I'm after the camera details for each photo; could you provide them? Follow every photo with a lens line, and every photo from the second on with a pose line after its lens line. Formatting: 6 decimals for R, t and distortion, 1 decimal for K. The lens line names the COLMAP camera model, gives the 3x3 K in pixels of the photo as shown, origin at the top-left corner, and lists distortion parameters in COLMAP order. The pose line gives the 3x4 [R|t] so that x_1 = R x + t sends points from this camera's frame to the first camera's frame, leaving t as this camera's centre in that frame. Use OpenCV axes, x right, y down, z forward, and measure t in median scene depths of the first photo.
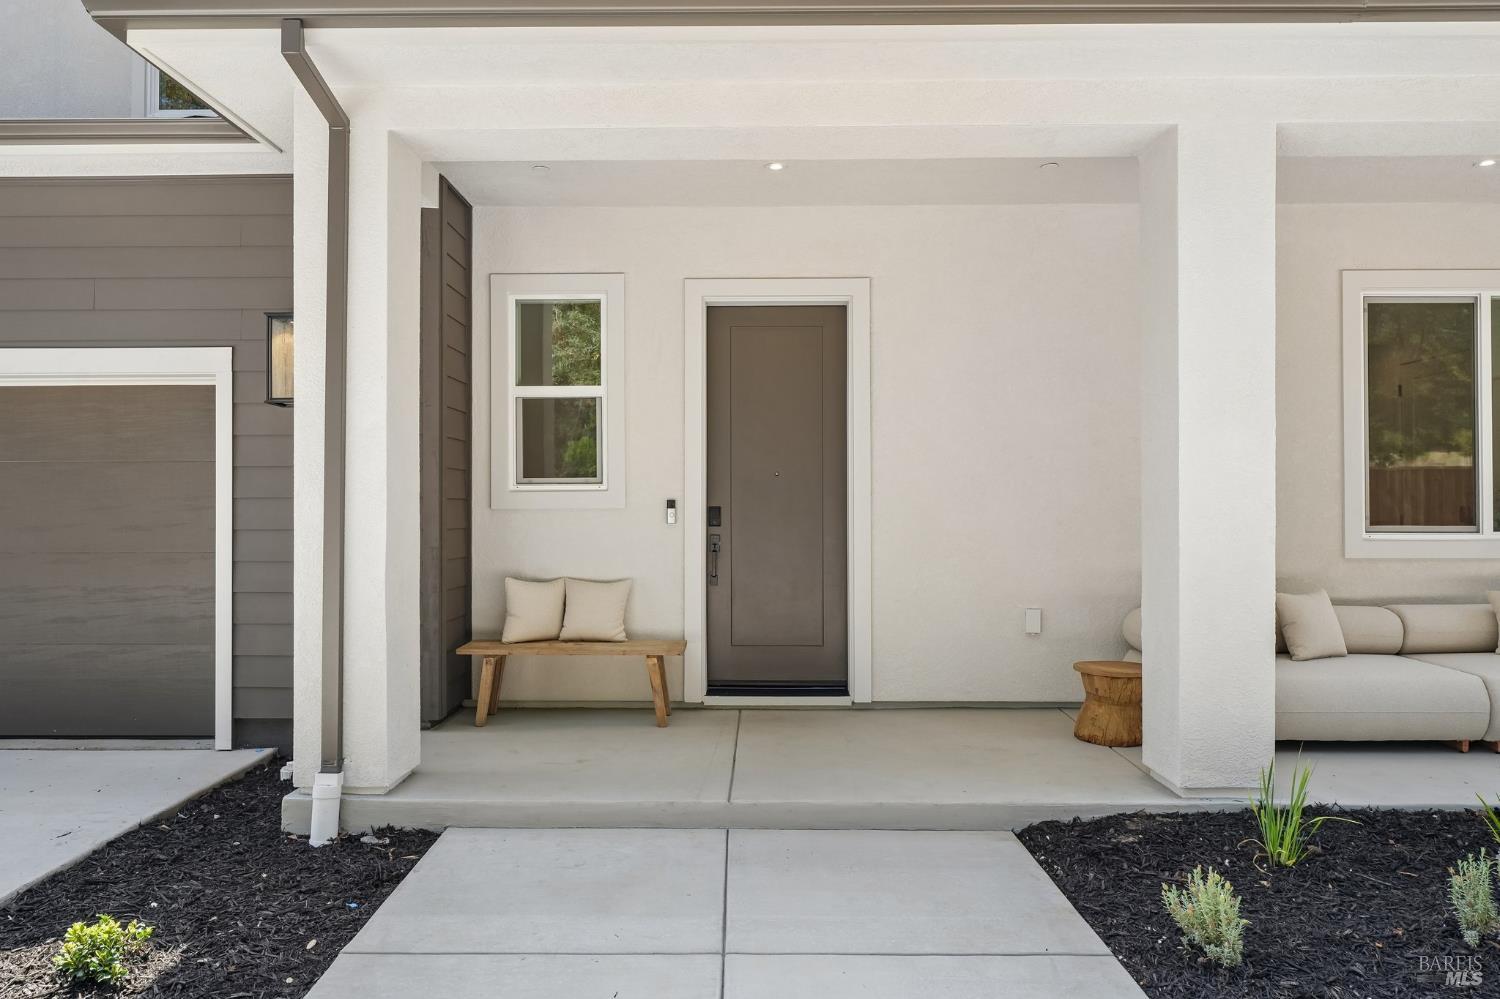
lens RADIAL K [[1005.7, 0, 750.0], [0, 1005.7, 499.5], [0, 0, 1]] dist [0.002188, 0.002101]
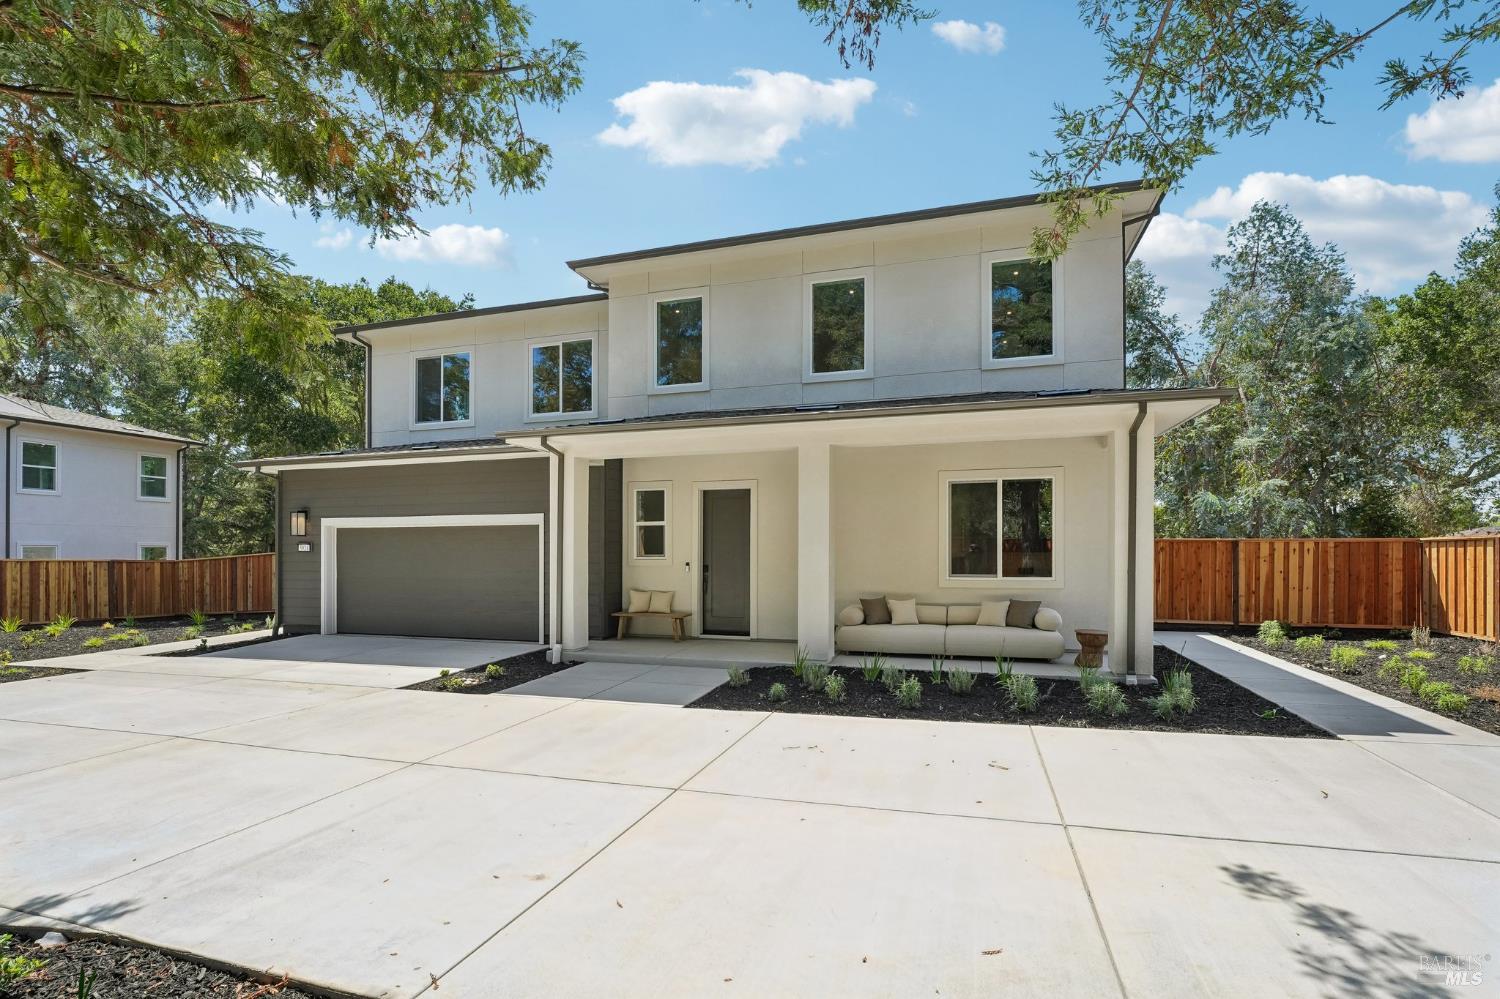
lens RADIAL K [[718.4, 0, 755.2], [0, 718.4, 542.3], [0, 0, 1]] dist [-0.020075, -0.000097]
pose [[0.956073, -0.004742, -0.293090, 0.681306], [0.004180, 0.999988, -0.002543, -0.049193], [0.293099, 0.001206, 0.956081, -0.828176]]
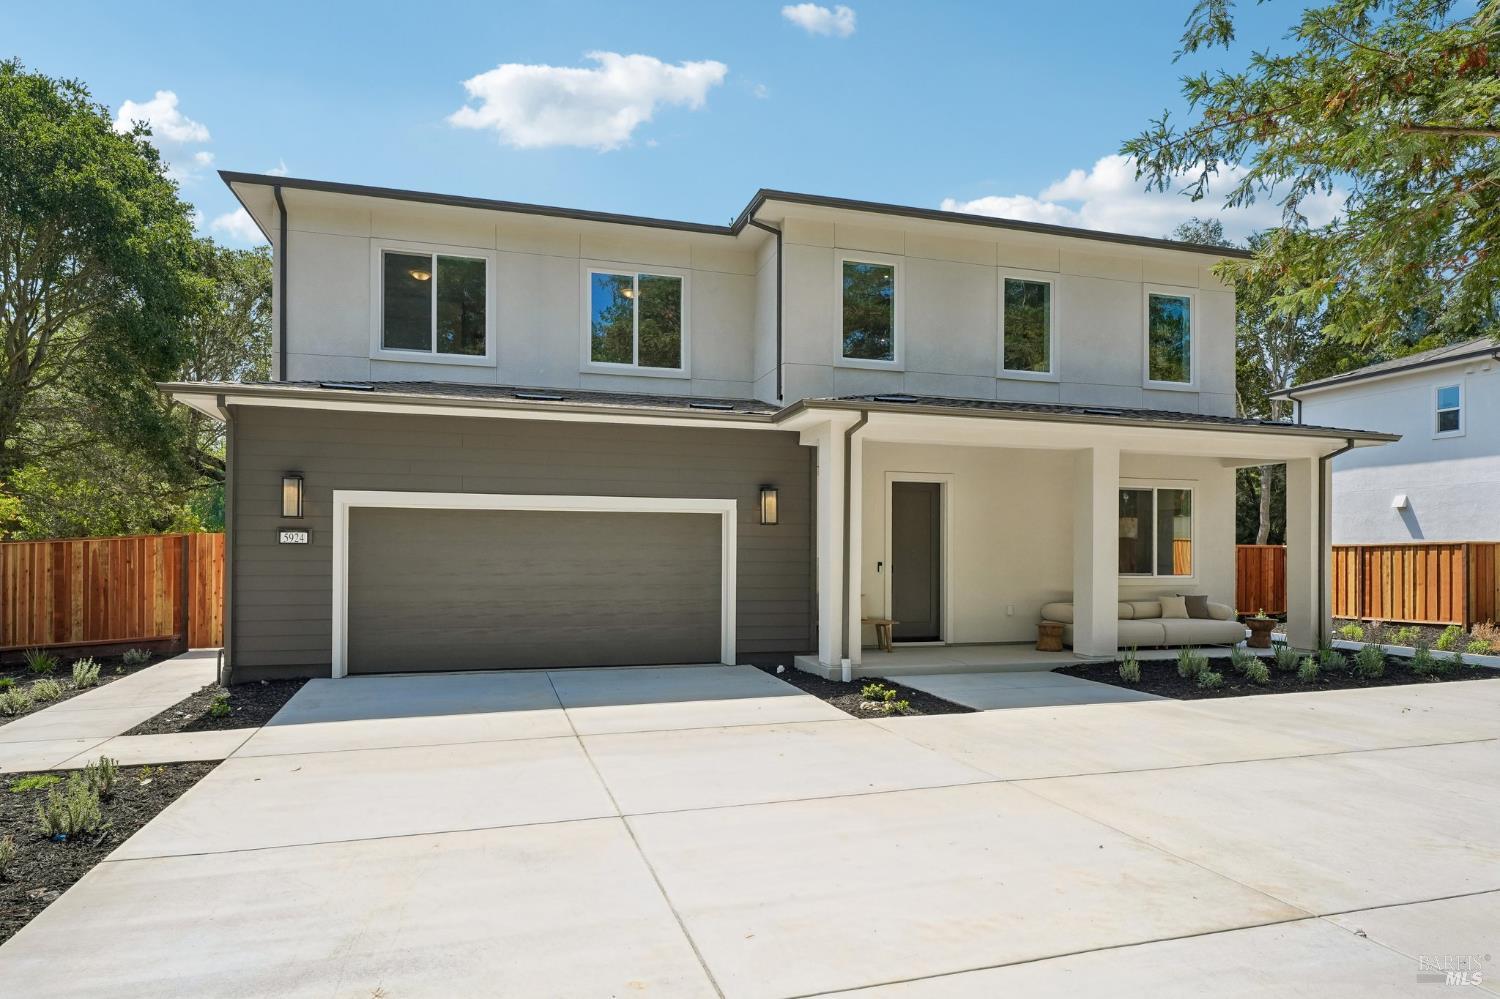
lens RADIAL K [[887.4, 0, 732.8], [0, 887.4, 551.4], [0, 0, 1]] dist [-0.000674, -0.000852]
pose [[0.957810, 0.008262, 0.287283, -1.055608], [-0.010723, 0.999918, 0.006993, -0.037301], [-0.287201, -0.009779, 0.957820, -0.971401]]
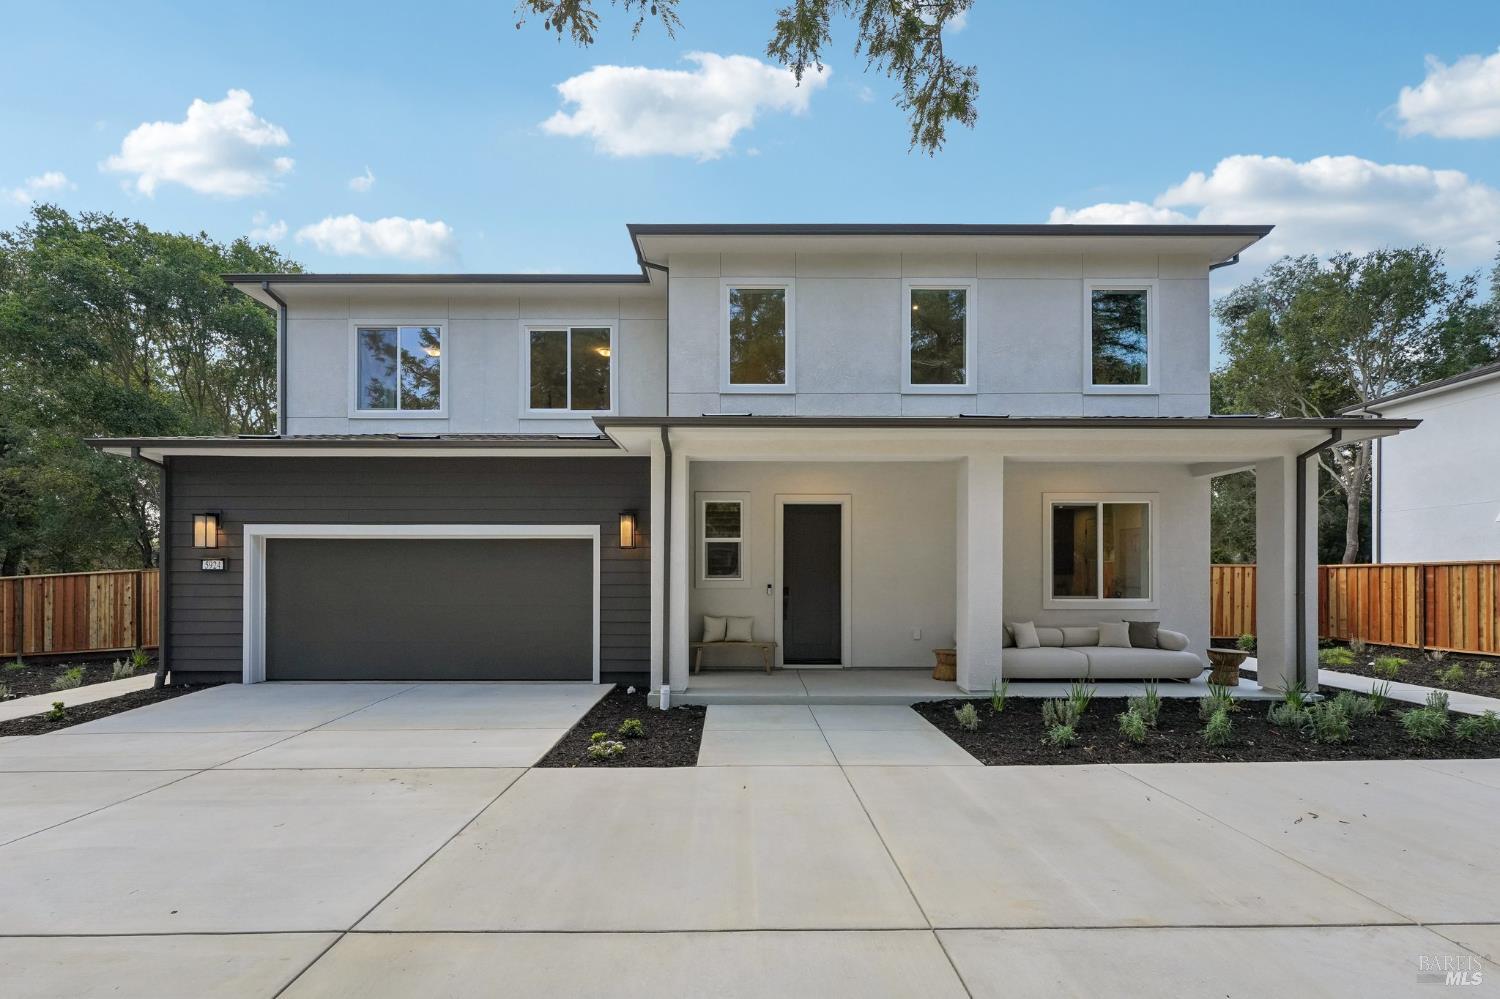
lens RADIAL K [[629.1, 0, 747.7], [0, 629.1, 572.2], [0, 0, 1]] dist [0.001129, 0.000378]
pose [[0.999949, 0.002987, 0.009669, -0.148708], [-0.003046, 0.999977, 0.006107, -0.038947], [-0.009650, -0.006137, 0.999935, -0.539607]]
